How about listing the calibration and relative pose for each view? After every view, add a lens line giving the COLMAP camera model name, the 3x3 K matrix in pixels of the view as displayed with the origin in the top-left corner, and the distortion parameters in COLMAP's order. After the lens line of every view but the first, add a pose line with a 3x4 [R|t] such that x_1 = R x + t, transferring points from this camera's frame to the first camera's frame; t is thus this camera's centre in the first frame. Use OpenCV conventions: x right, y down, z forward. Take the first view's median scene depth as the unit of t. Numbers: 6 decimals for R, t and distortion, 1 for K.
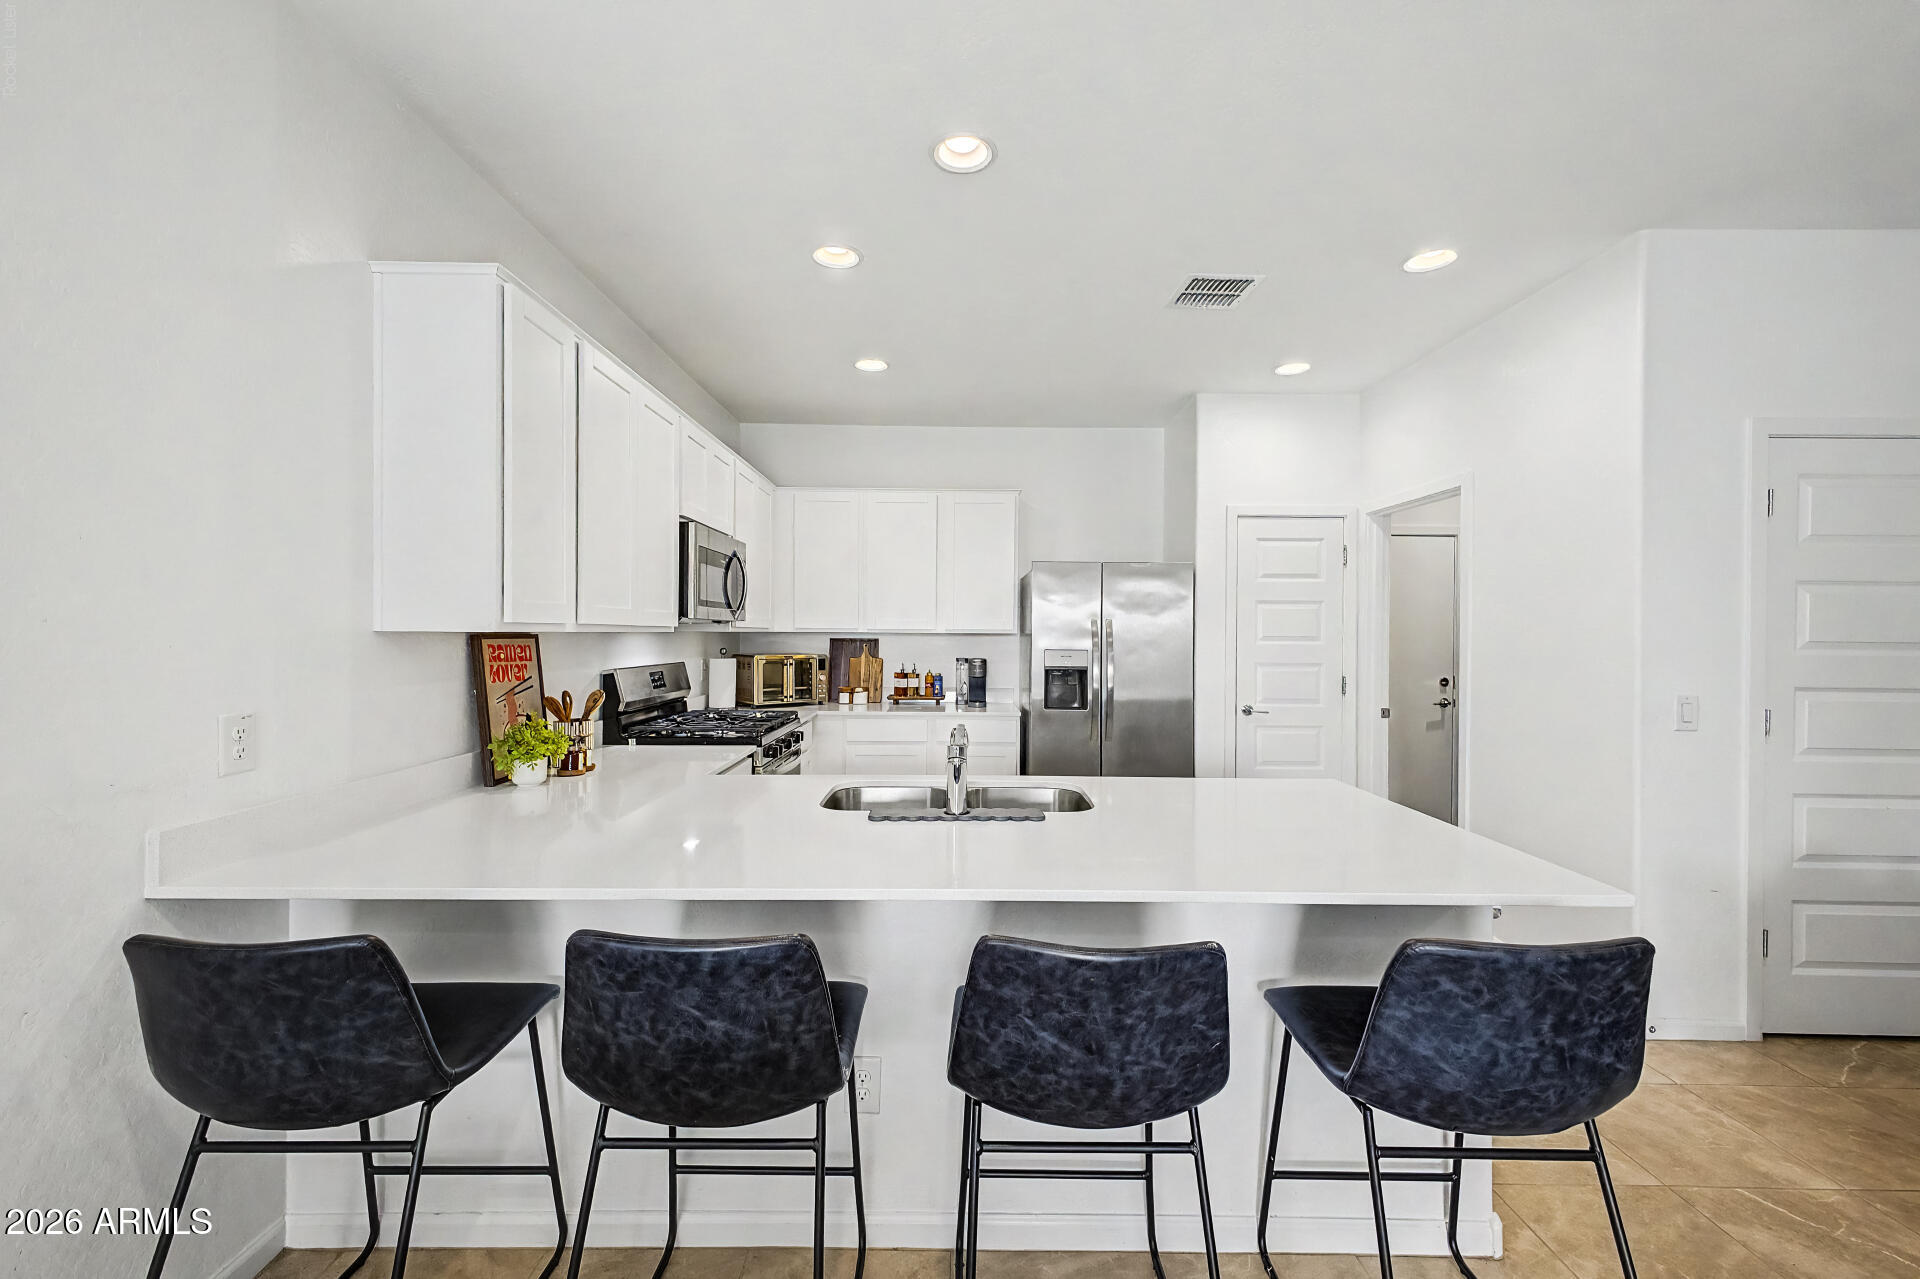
lens RADIAL K [[851.2, 0, 960.0], [0, 851.2, 639.5], [0, 0, 1]] dist [-0.000037, -0.000028]
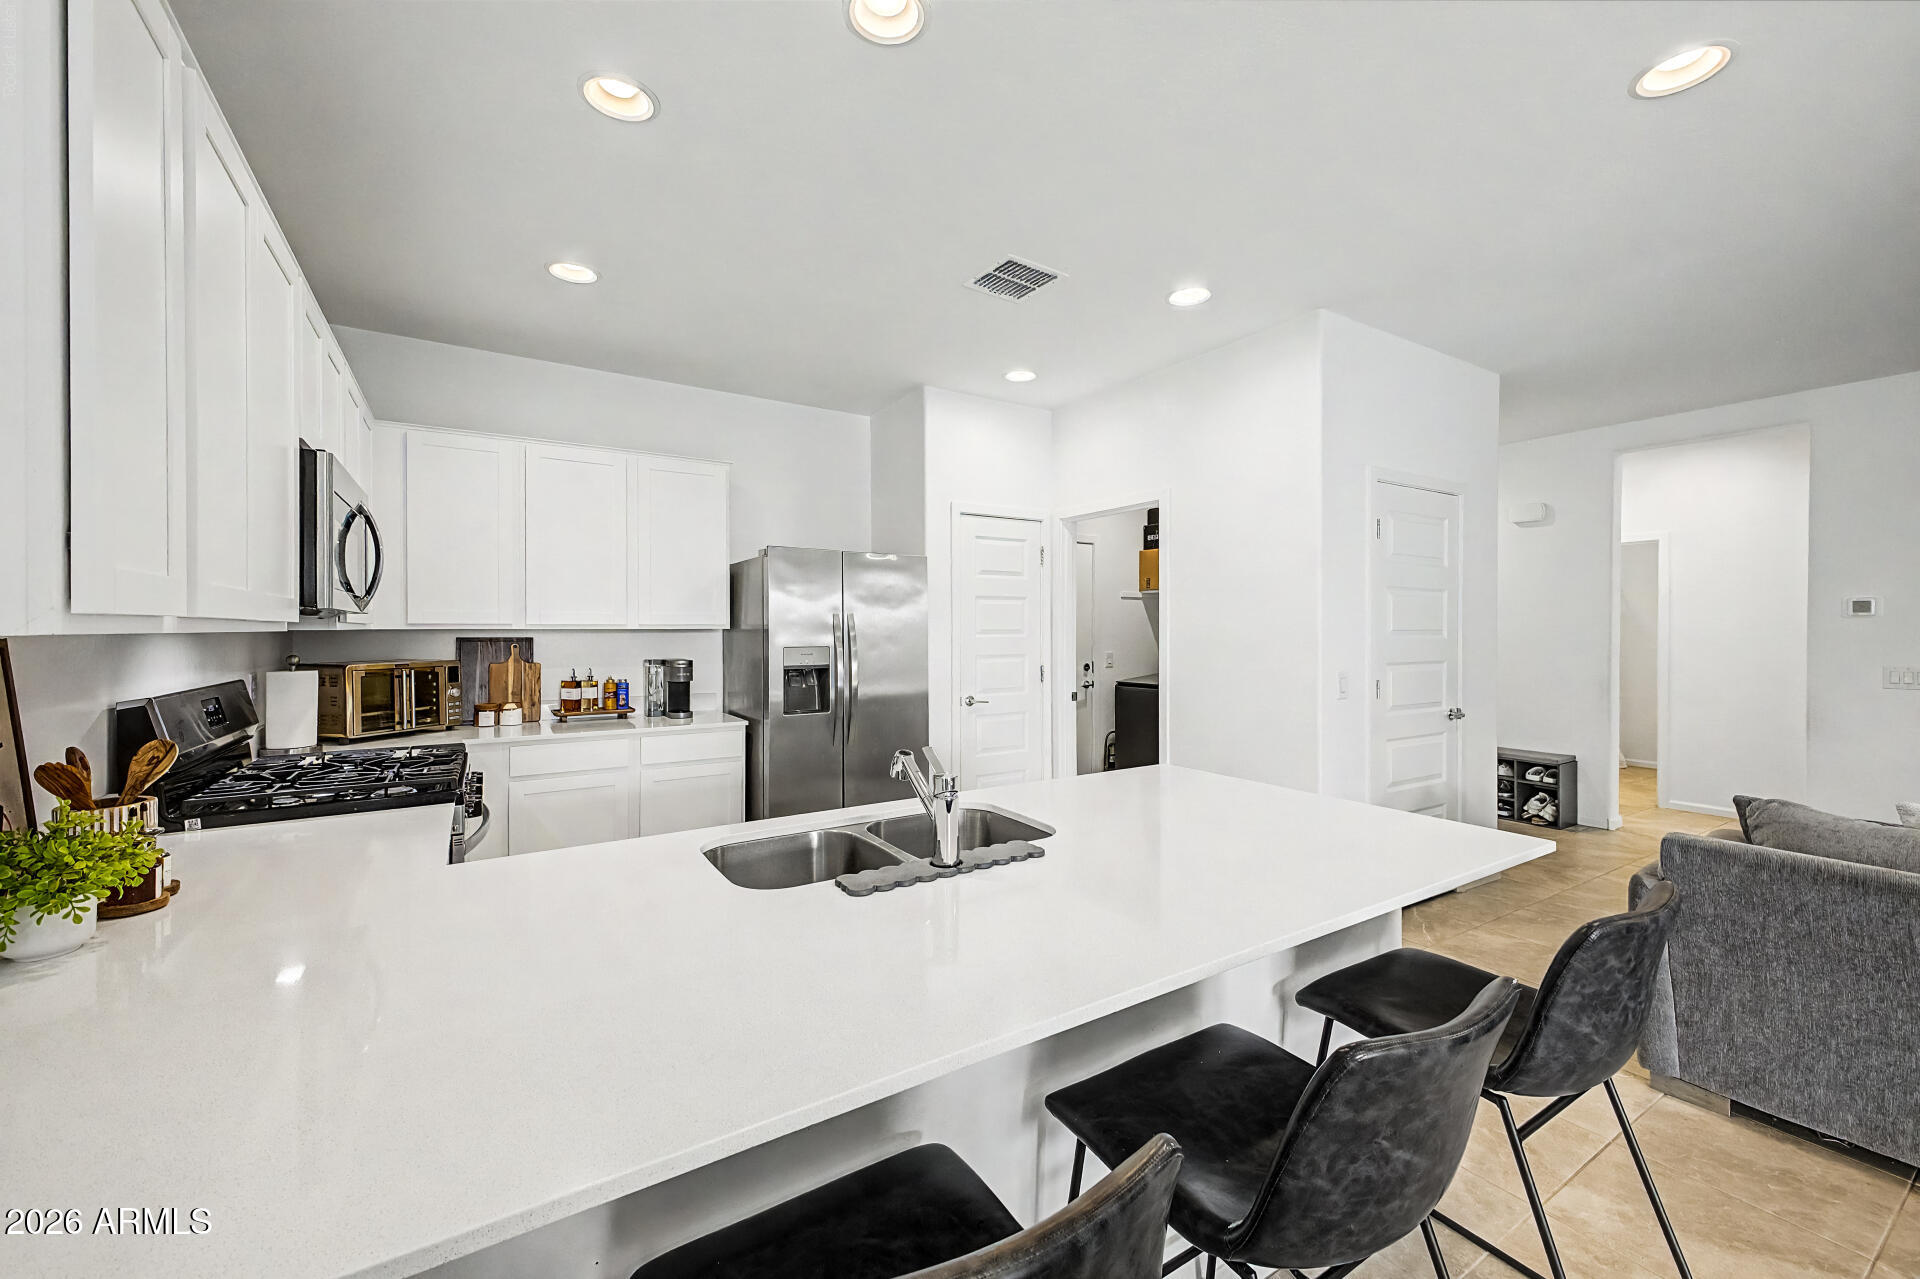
lens RADIAL K [[803.5, 0, 1040.6], [0, 803.5, 628.3], [0, 0, 1]] dist [0.060450, -0.048163]
pose [[0.820317, -0.007950, 0.571854, -0.157594], [0.011490, 0.999931, -0.002581, -0.002197], [-0.571794, 0.008688, 0.820351, 0.157395]]
